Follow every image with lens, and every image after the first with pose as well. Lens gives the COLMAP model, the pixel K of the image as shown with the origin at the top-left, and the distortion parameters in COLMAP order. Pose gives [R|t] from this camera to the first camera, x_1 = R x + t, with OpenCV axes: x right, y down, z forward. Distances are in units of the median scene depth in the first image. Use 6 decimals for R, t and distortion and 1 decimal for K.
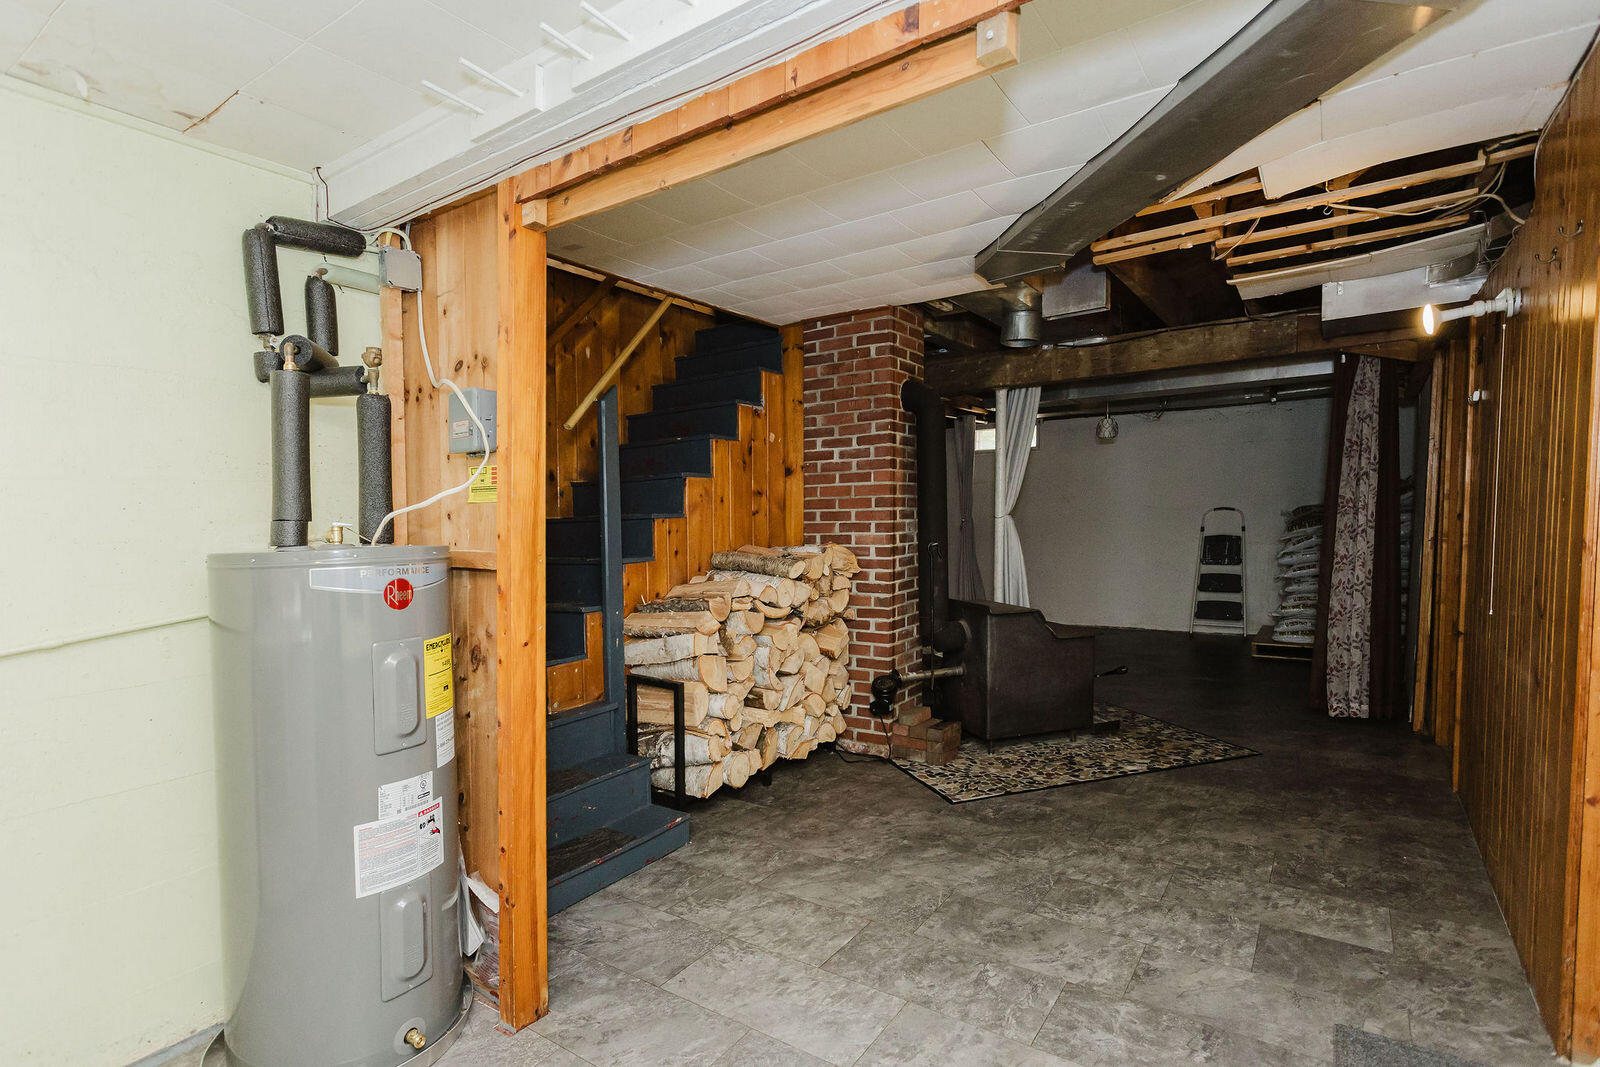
lens RADIAL K [[812.0, 0, 782.8], [0, 812.0, 537.0], [0, 0, 1]] dist [0.002343, 0.000341]
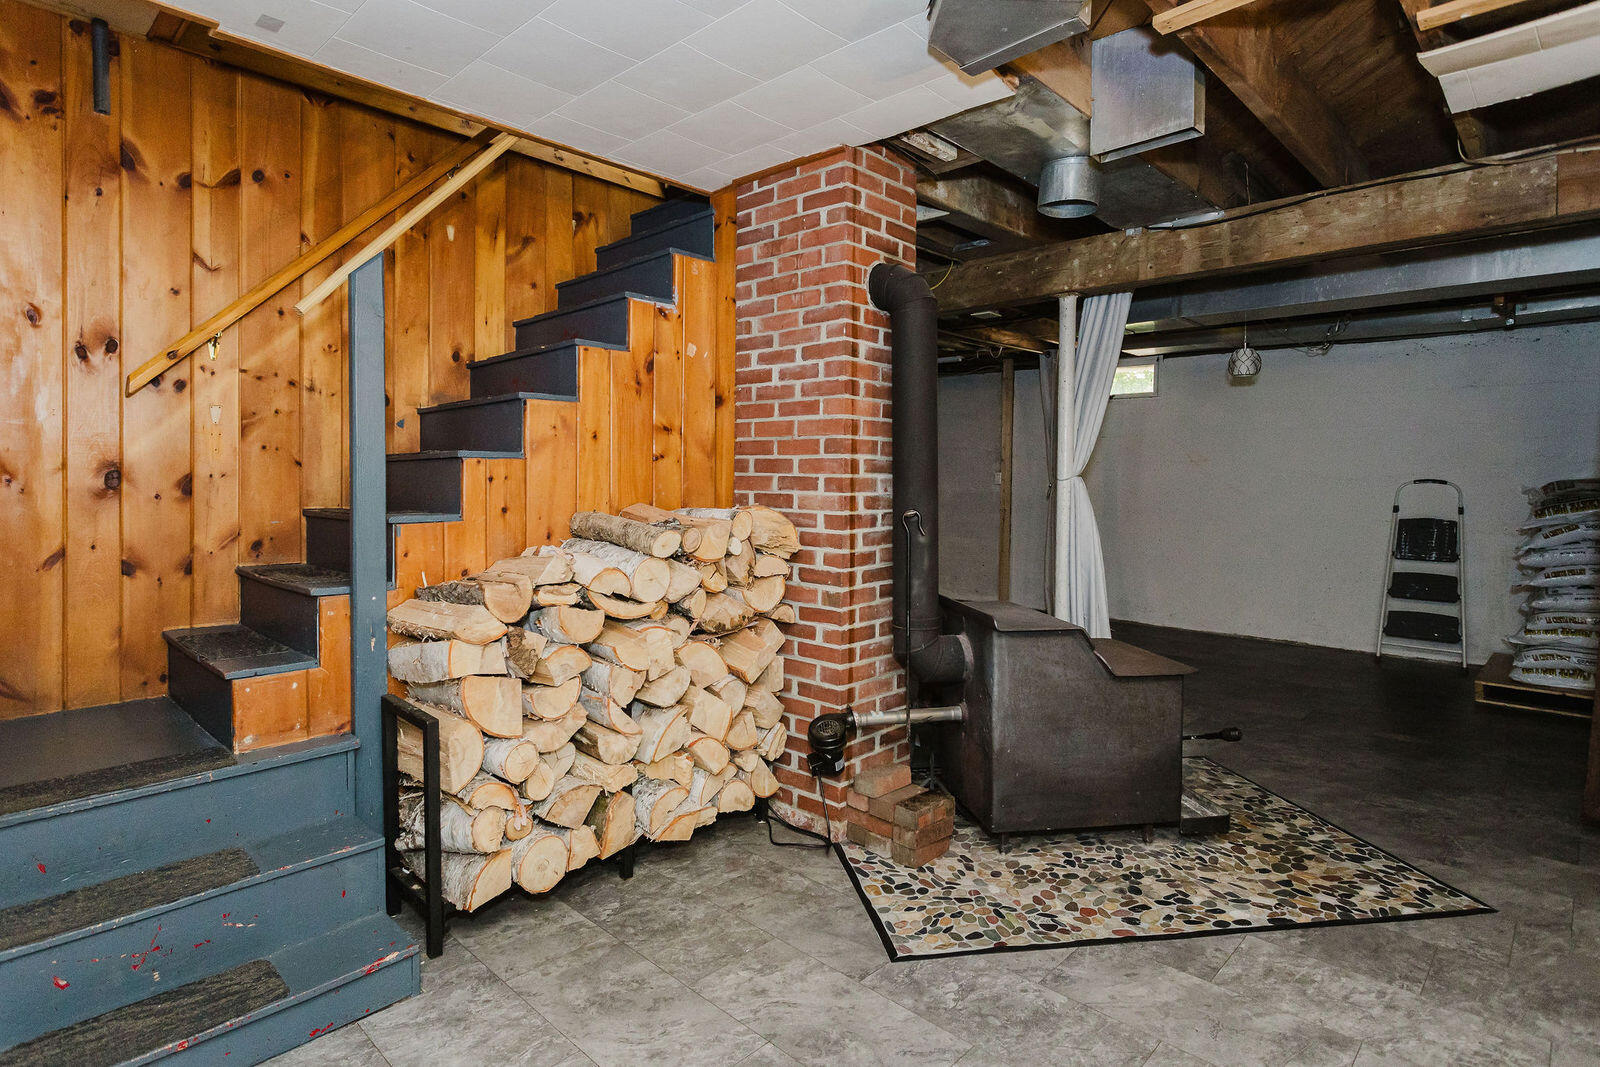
lens RADIAL K [[812.0, 0, 794.5], [0, 812.0, 454.5], [0, 0, 1]] dist [0.002343, 0.000341]
pose [[0.984286, 0.028556, -0.174260, 0.201689], [-0.038093, 0.997939, -0.051631, -0.000909], [0.172426, 0.057458, 0.983345, 0.344787]]
